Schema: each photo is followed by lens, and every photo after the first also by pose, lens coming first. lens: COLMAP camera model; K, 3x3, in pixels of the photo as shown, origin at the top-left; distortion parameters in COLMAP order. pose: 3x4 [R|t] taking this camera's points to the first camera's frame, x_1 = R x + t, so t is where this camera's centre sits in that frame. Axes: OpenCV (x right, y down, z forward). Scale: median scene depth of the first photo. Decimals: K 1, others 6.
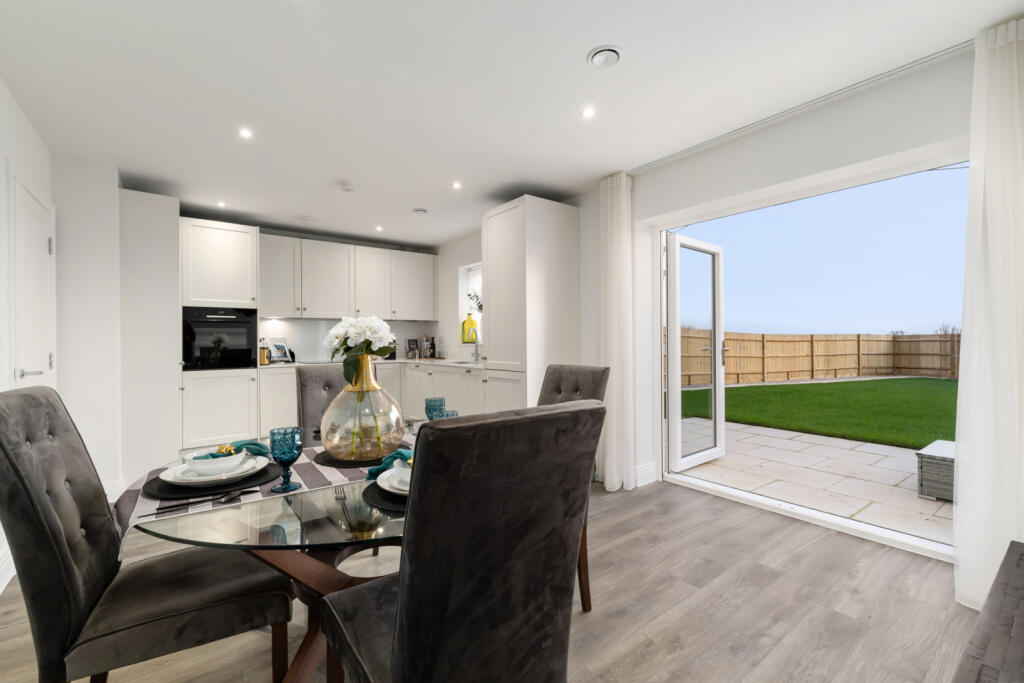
lens RADIAL K [[424.3, 0, 512.0], [0, 424.3, 341.5], [0, 0, 1]] dist [-0.000099, -0.000110]
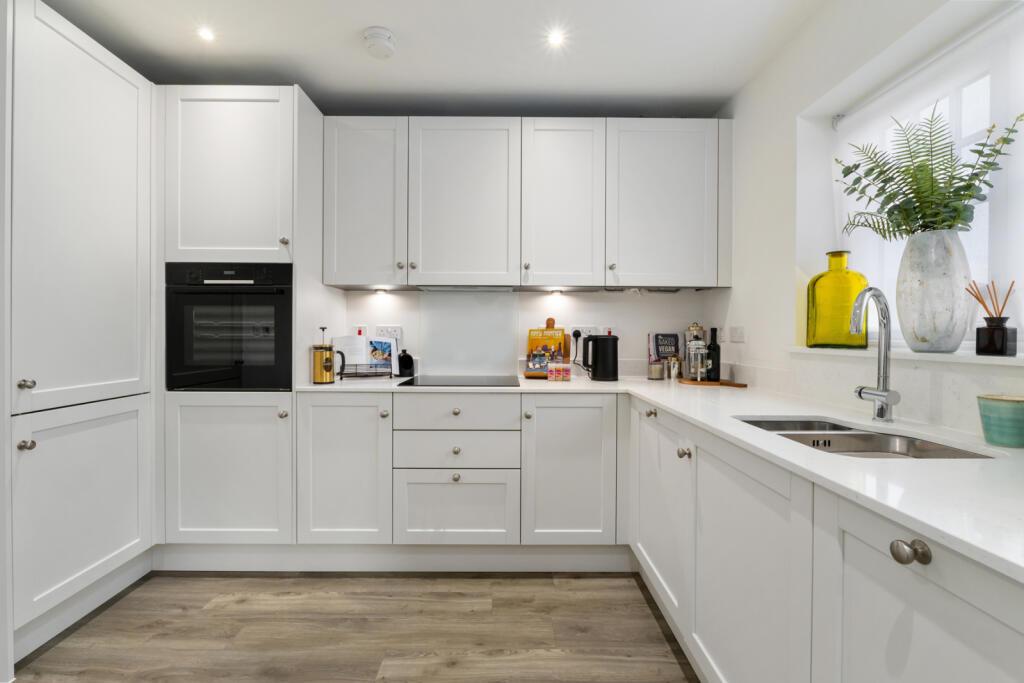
lens RADIAL K [[450.2, 0, 512.0], [0, 450.2, 341.5], [0, 0, 1]] dist [-0.002658, -0.000189]
pose [[0.795036, 0.018144, -0.606291, -0.095268], [-0.013492, 0.999834, 0.012229, -0.000994], [0.606412, -0.001542, 0.795149, 0.638863]]
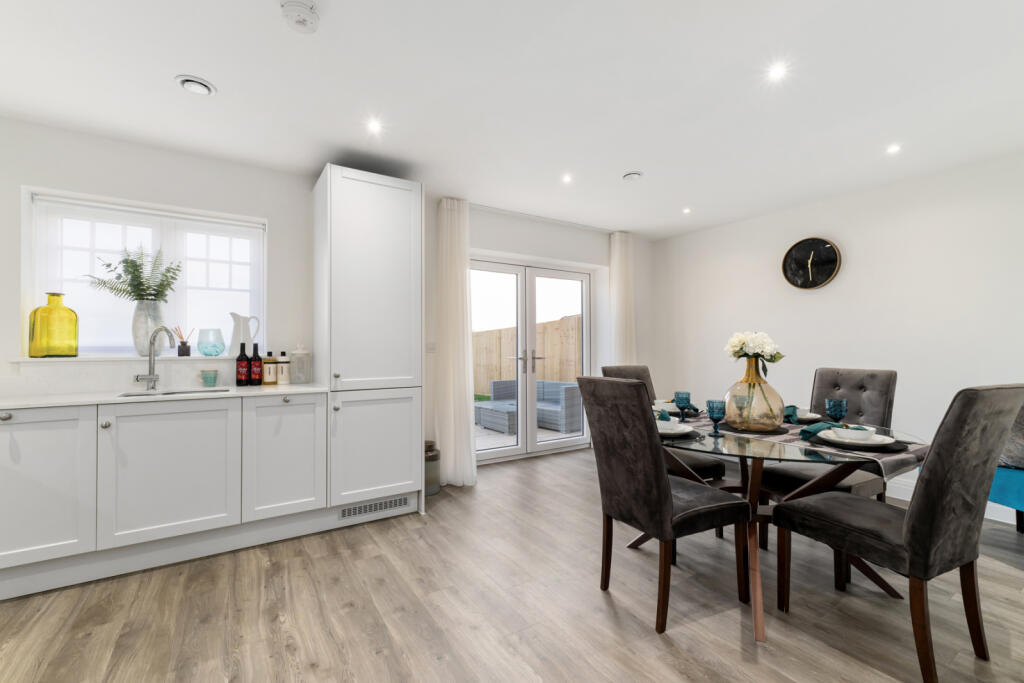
lens RADIAL K [[424.3, 0, 512.0], [0, 424.3, 341.5], [0, 0, 1]] dist [-0.000099, -0.000110]
pose [[0.093746, 0.015932, 0.995469, -0.552282], [0.005213, 0.999850, -0.016493, -0.002483], [-0.995582, 0.006736, 0.093649, 0.493603]]
